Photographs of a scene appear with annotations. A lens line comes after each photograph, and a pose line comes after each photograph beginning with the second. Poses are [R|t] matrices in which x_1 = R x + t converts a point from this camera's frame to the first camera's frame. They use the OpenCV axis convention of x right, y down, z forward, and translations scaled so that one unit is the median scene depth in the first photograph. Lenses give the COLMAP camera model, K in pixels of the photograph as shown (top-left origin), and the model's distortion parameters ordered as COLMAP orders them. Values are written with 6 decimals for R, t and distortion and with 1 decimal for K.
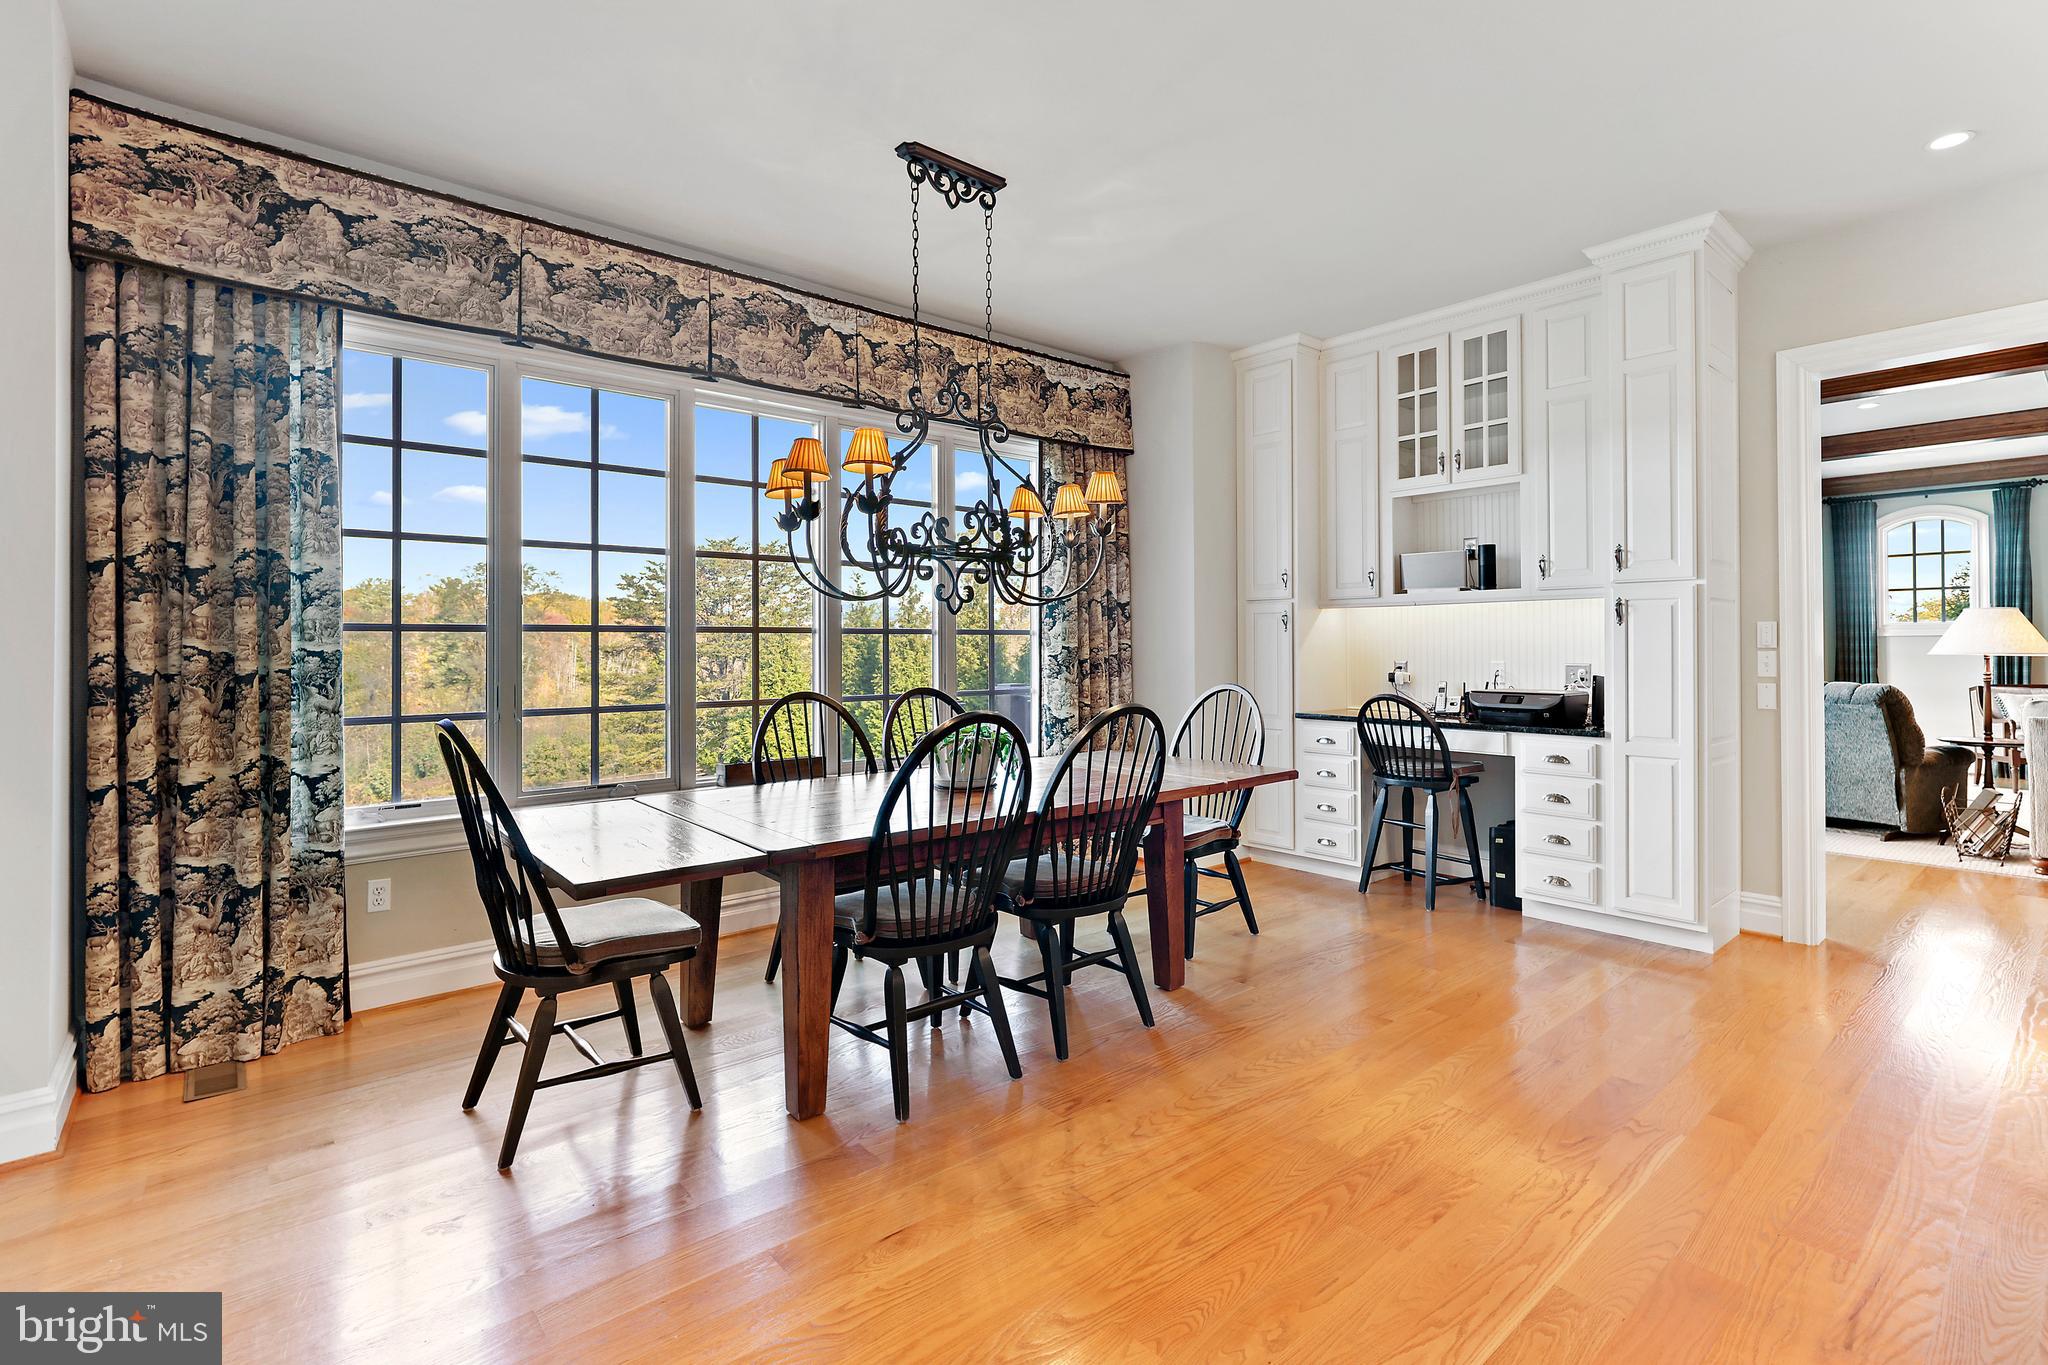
lens RADIAL K [[931.7, 0, 1030.5], [0, 931.7, 642.1], [0, 0, 1]] dist [0.000989, 0.000644]
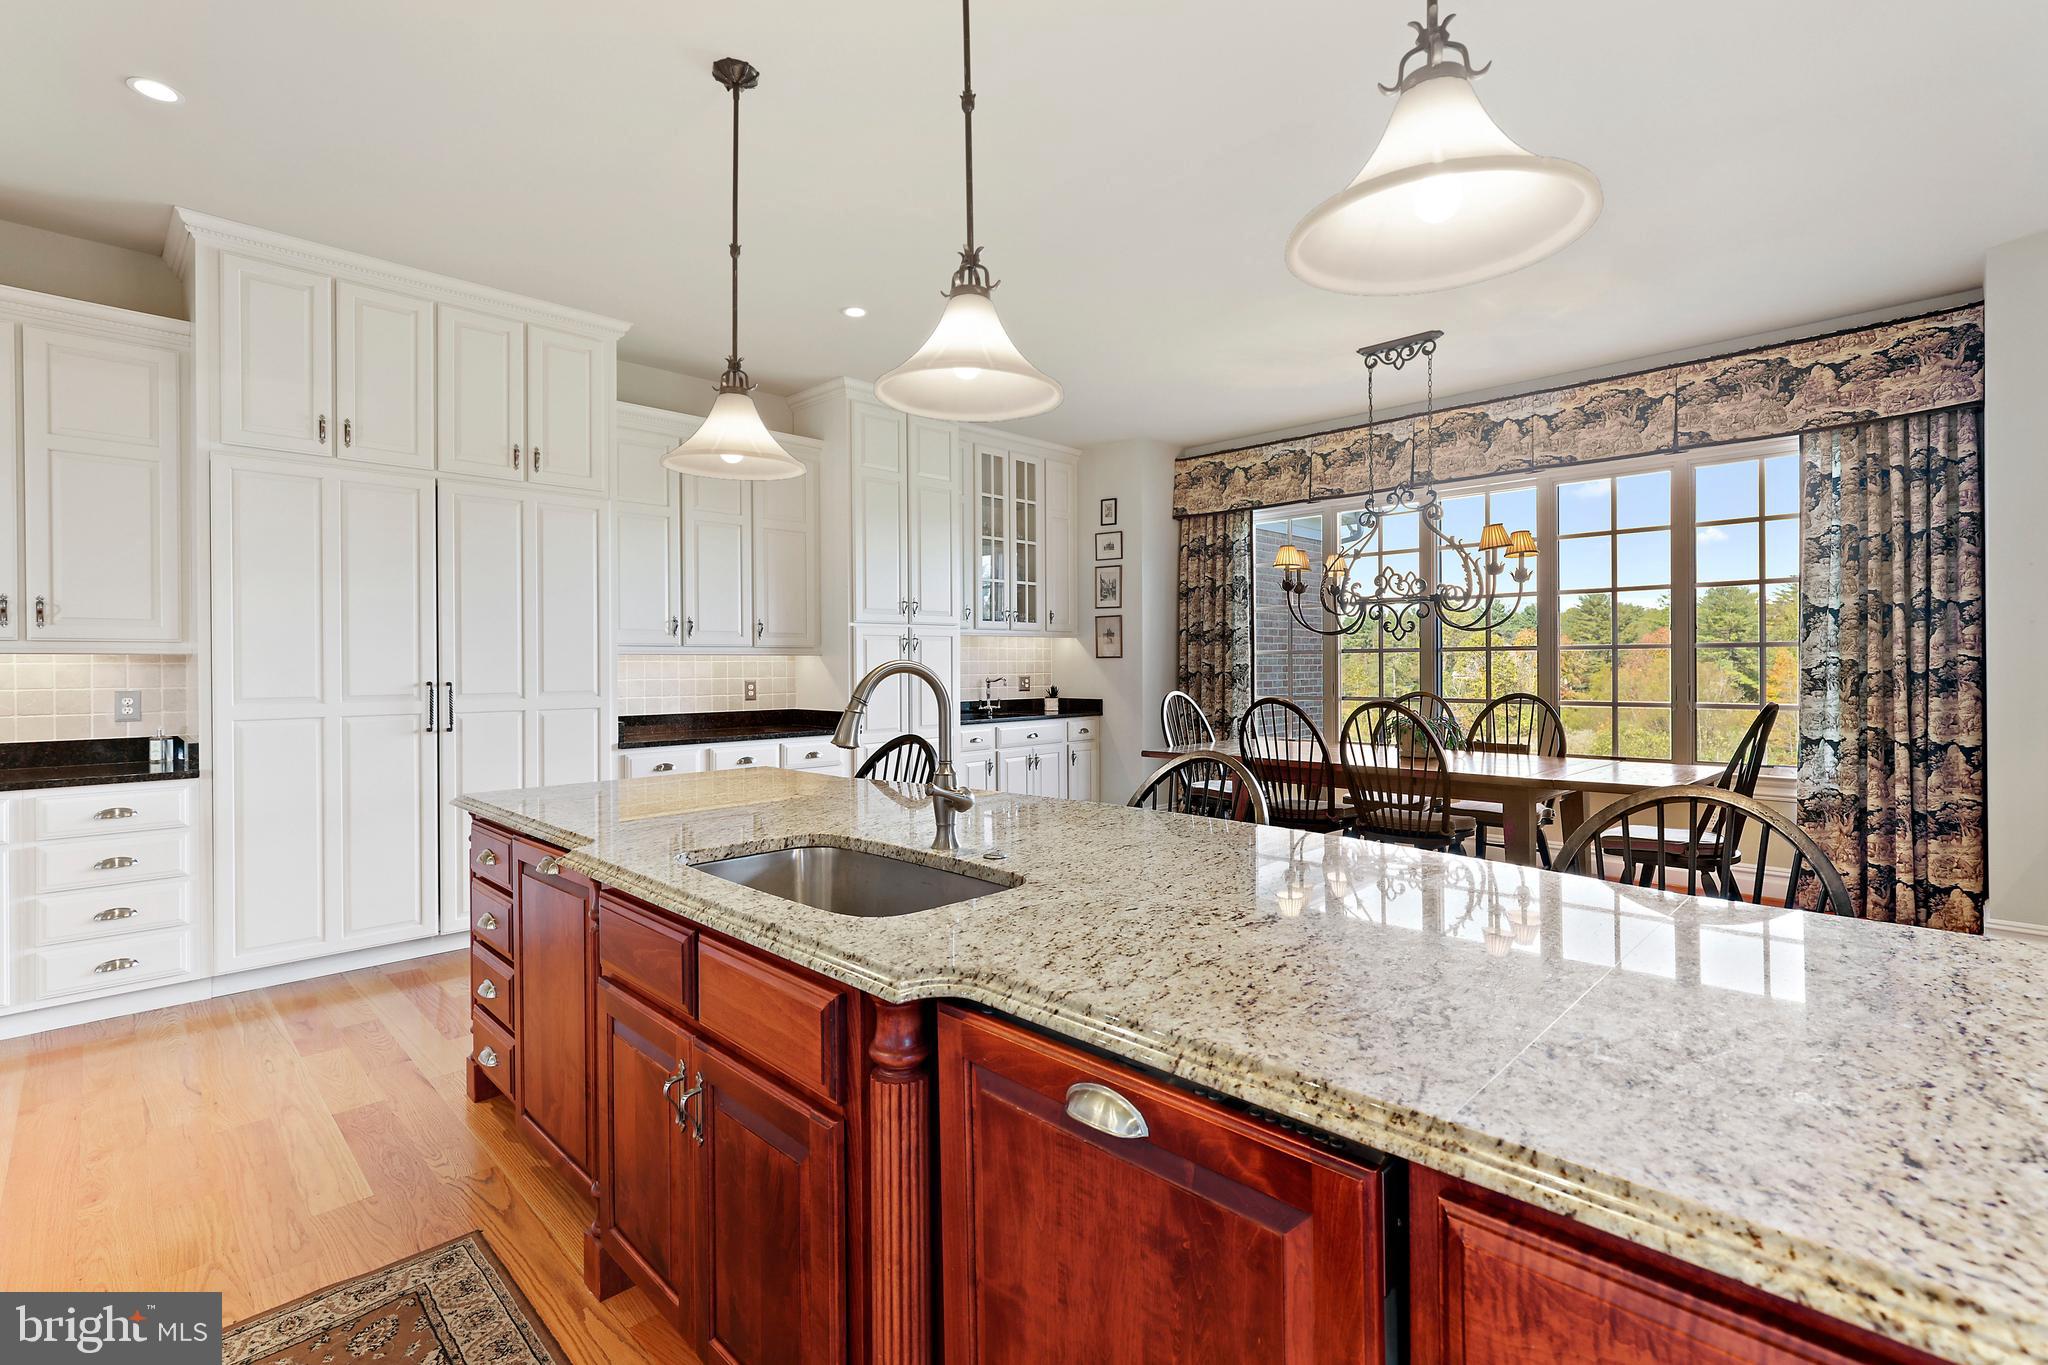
lens RADIAL K [[941.5, 0, 1022.9], [0, 941.5, 653.8], [0, 0, 1]] dist [-0.009588, 0.000400]
pose [[0.078760, -0.010246, -0.996841, 1.205244], [0.009197, 0.999912, -0.009551, 0.000553], [0.996851, -0.008415, 0.078847, 0.239903]]
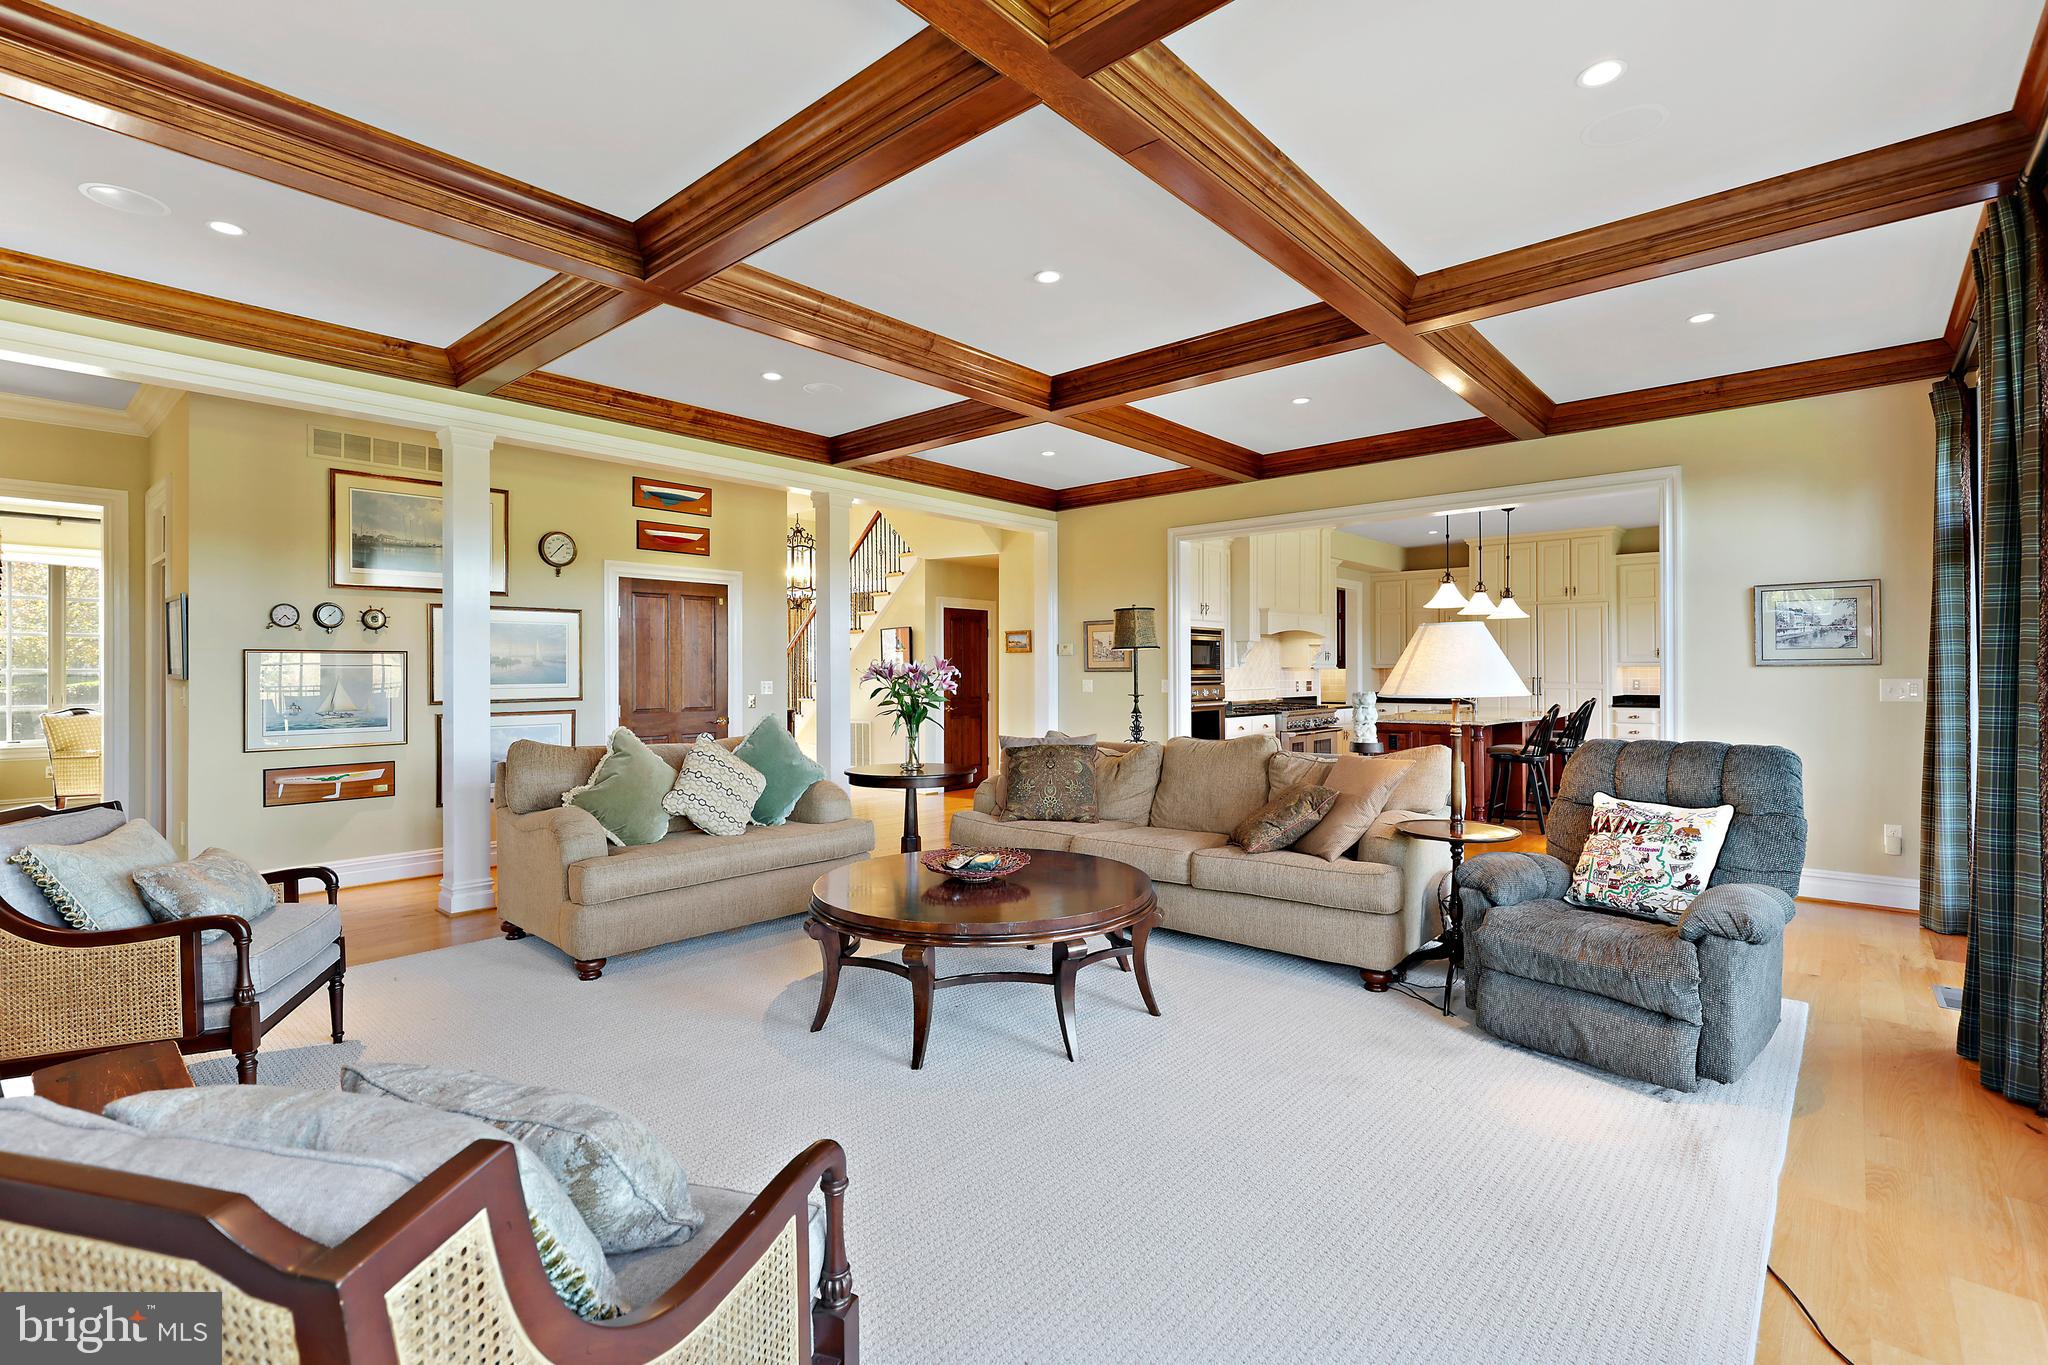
lens RADIAL K [[934.4, 0, 1014.3], [0, 934.4, 666.4], [0, 0, 1]] dist [0.000514, 0.000048]
pose [[-0.990689, 0.004920, -0.136056, 2.160046], [0.005875, 0.999961, -0.006617, -0.008631], [0.136018, -0.007355, -0.990679, 2.423738]]
